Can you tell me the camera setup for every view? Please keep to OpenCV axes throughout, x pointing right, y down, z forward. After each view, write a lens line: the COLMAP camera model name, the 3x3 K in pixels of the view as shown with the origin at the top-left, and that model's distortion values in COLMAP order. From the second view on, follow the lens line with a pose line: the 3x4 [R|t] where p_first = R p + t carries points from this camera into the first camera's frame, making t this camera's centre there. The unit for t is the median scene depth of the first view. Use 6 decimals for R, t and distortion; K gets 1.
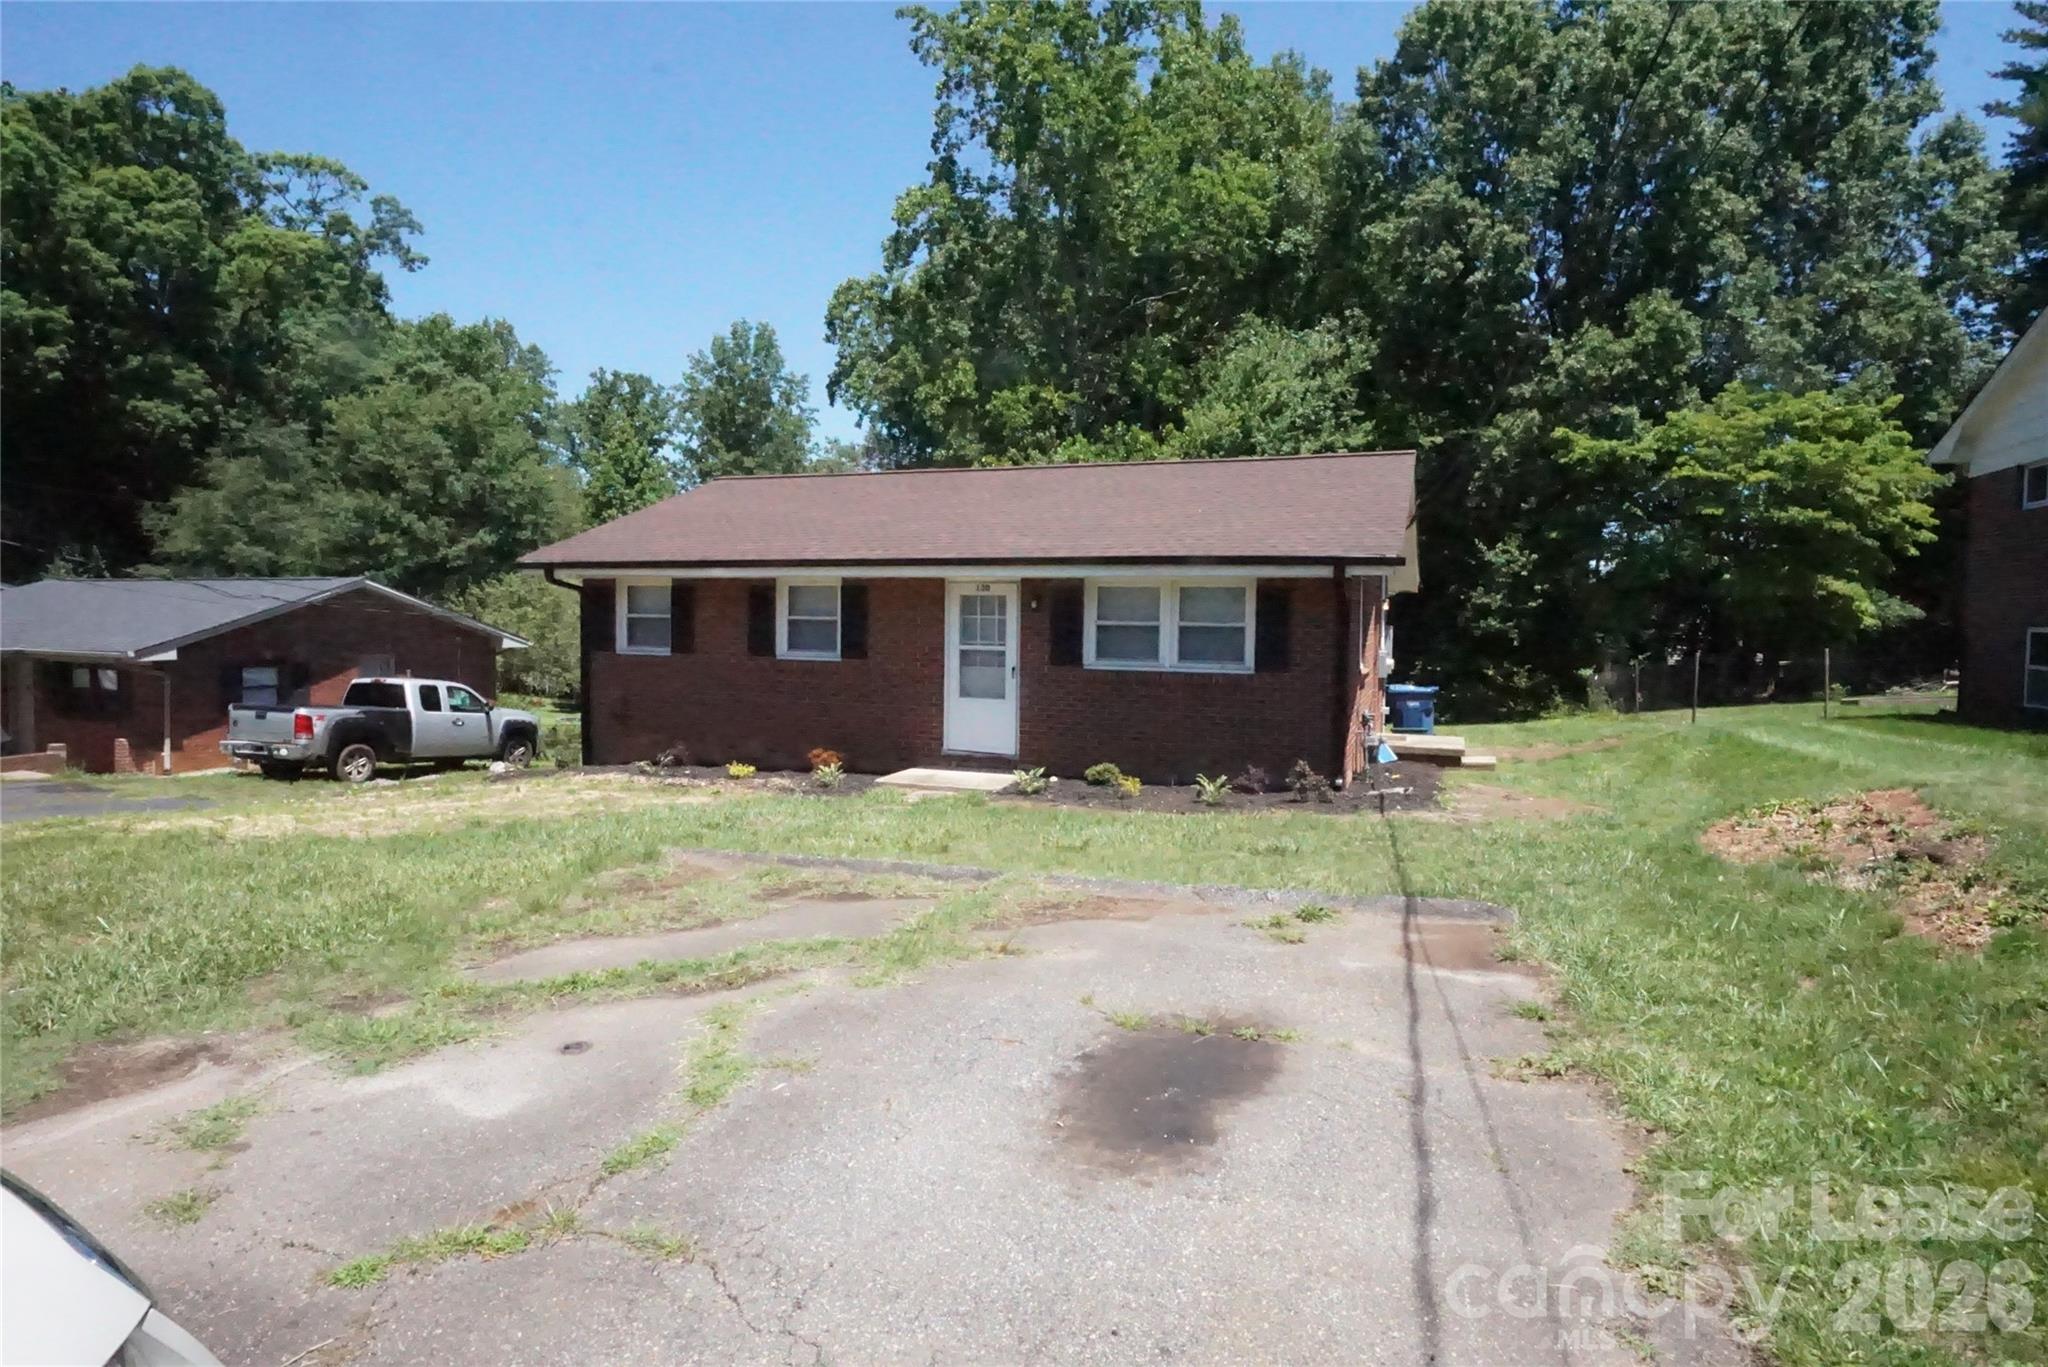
lens RADIAL K [[1095.3, 0, 1024.0], [0, 1095.3, 683.5], [0, 0, 1]] dist [-0.041601, 0.011516]
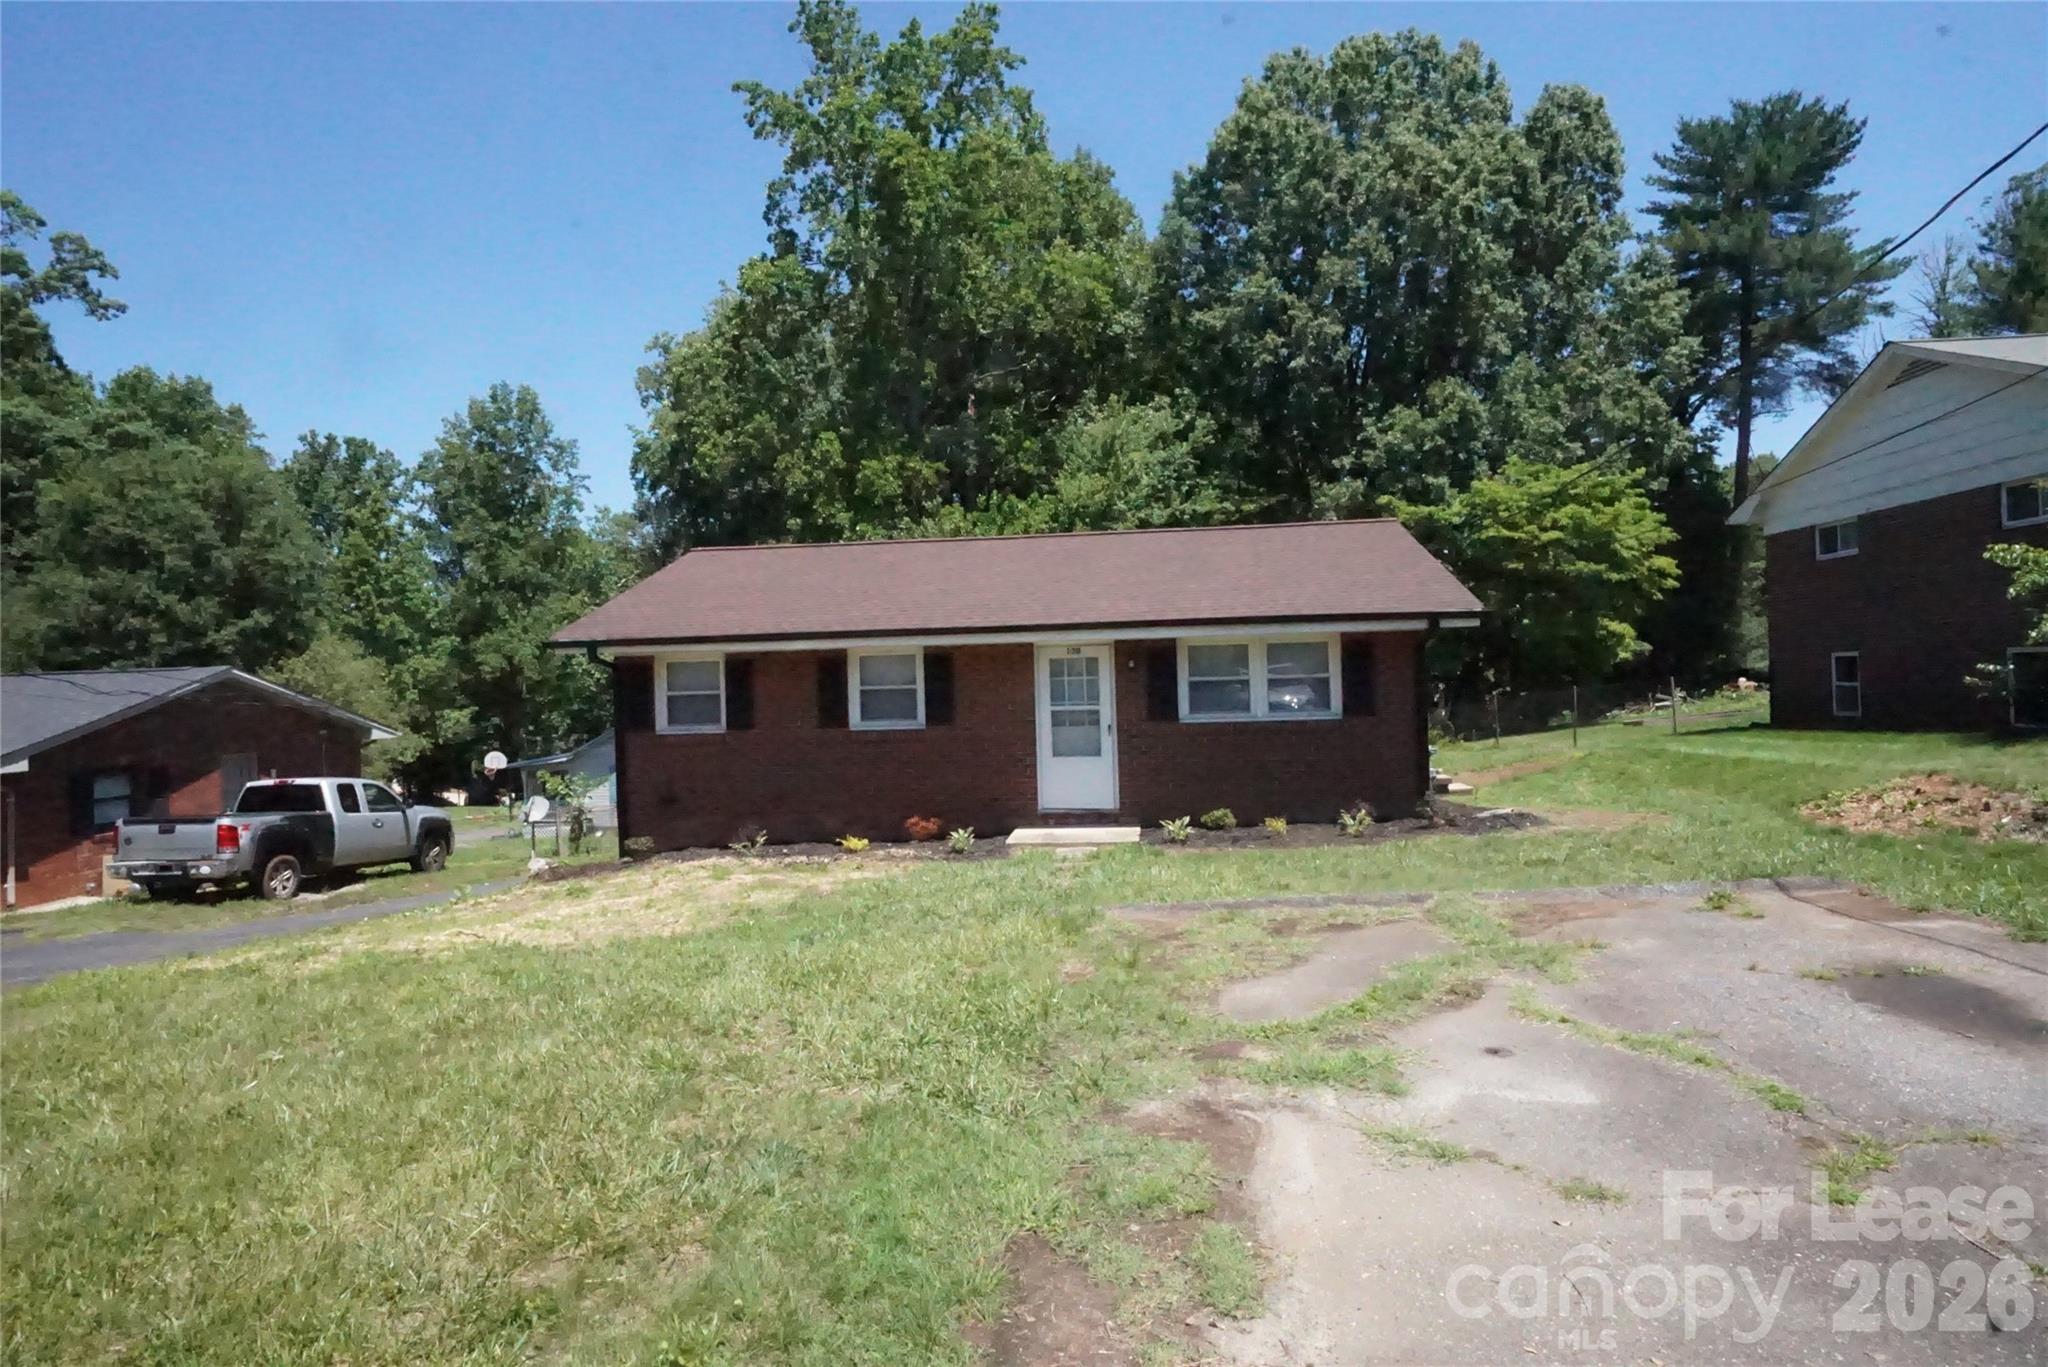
lens RADIAL K [[1095.3, 0, 1024.0], [0, 1095.3, 683.5], [0, 0, 1]] dist [-0.041601, 0.011516]
pose [[0.968509, -0.041984, 0.245412, -0.155972], [0.056309, 0.997077, -0.051647, -0.002270], [-0.242526, 0.063839, 0.968042, 0.000218]]
